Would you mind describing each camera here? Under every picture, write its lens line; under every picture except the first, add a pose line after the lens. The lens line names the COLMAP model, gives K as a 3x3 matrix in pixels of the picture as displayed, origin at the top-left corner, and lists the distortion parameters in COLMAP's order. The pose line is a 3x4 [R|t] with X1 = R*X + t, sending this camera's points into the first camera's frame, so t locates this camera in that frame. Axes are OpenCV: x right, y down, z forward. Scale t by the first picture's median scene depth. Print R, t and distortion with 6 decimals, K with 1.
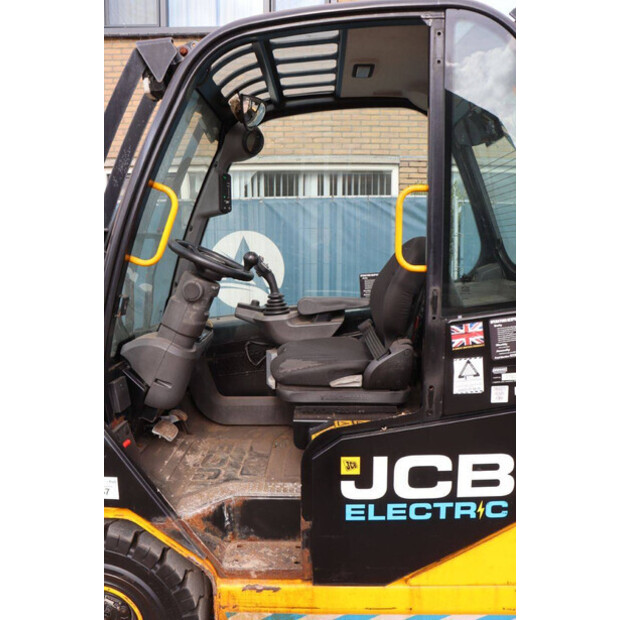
lens RADIAL K [[507.3, 0, 307.9], [0, 507.3, 313.5], [0, 0, 1]] dist [-0.168091, 0.143042]
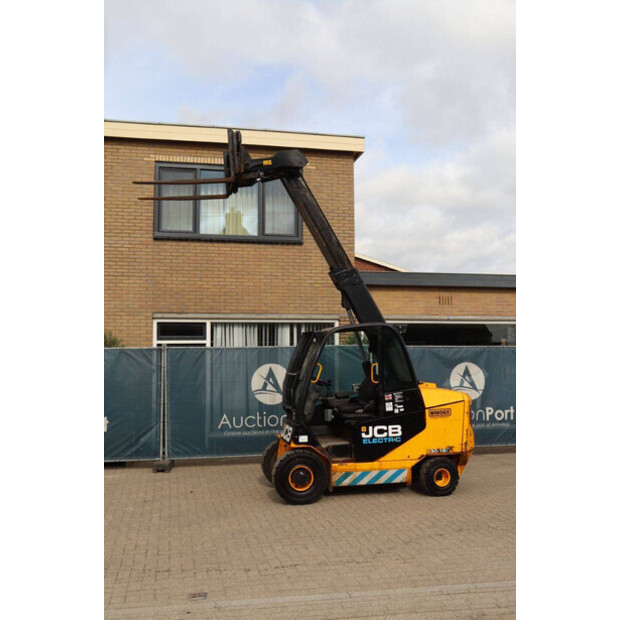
lens RADIAL K [[676.0, 0, 310.0], [0, 676.0, 310.0], [0, 0, 1]] dist [-0.048676, 0.009182]
pose [[0.975167, 0.006500, 0.221377, -1.567115], [0.036208, 0.981442, -0.188312, 0.359948], [-0.218493, 0.191651, 0.956834, -4.382746]]
